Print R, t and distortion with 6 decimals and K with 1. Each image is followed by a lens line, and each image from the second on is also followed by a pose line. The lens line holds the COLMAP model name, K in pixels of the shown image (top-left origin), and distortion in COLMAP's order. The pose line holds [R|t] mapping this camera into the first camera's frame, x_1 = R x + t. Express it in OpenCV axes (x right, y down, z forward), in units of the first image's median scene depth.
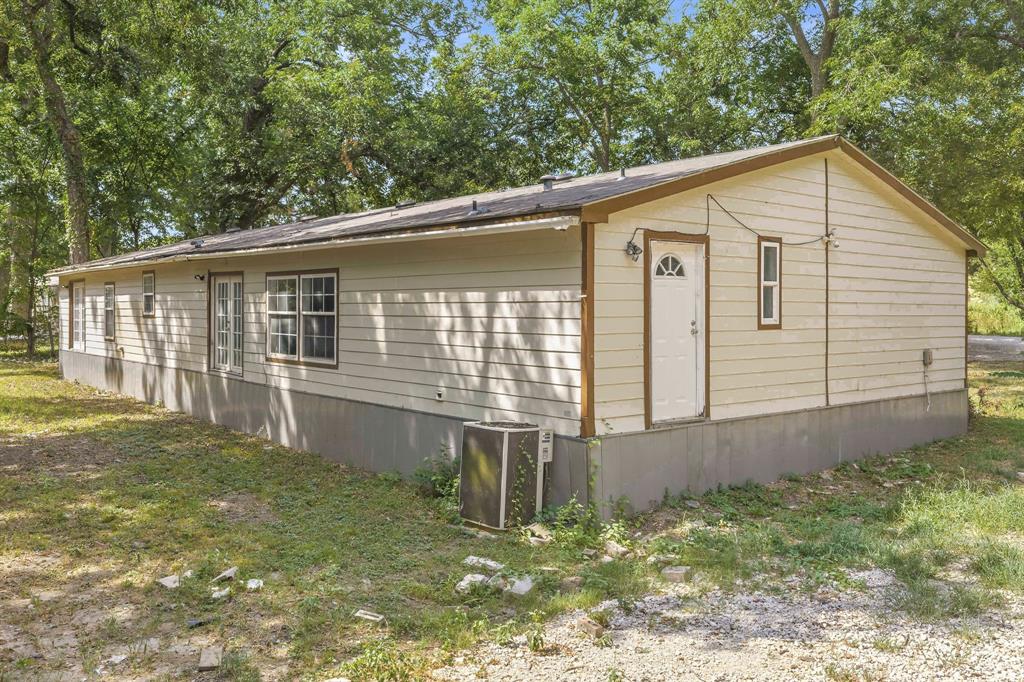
lens RADIAL K [[851.3, 0, 511.7], [0, 851.3, 341.0], [0, 0, 1]] dist [0.014732, 0.002470]
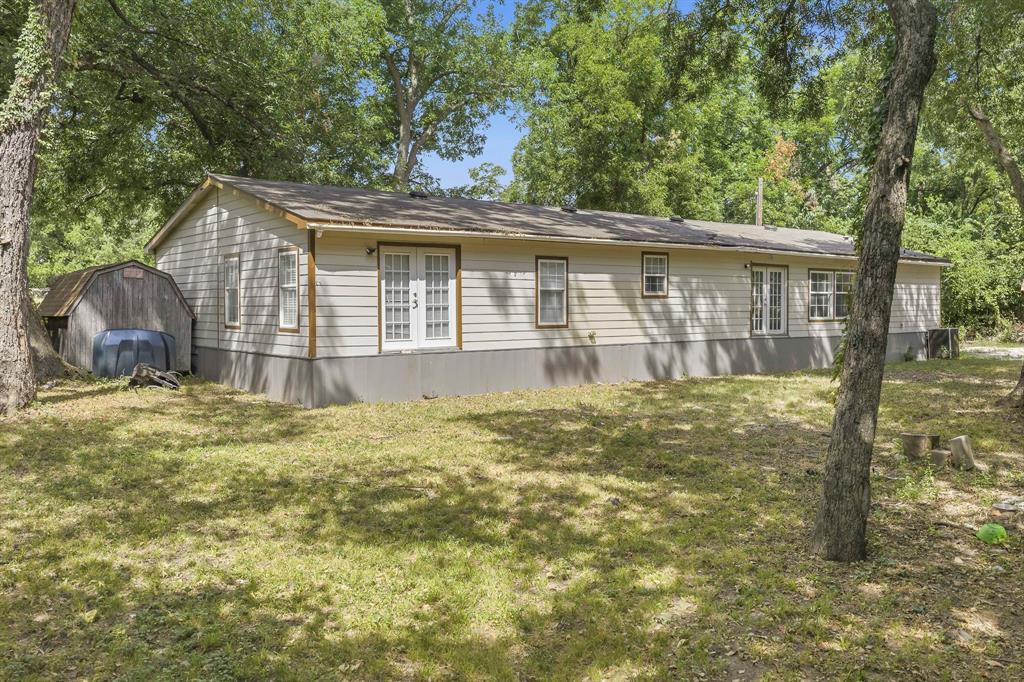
lens RADIAL K [[851.3, 0, 511.7], [0, 851.3, 338.0], [0, 0, 1]] dist [0.014732, 0.002470]
pose [[0.014695, -0.028893, 0.999474, -1.935890], [0.053735, 0.998161, 0.028065, -0.023259], [-0.998447, 0.053295, 0.016221, 1.551771]]
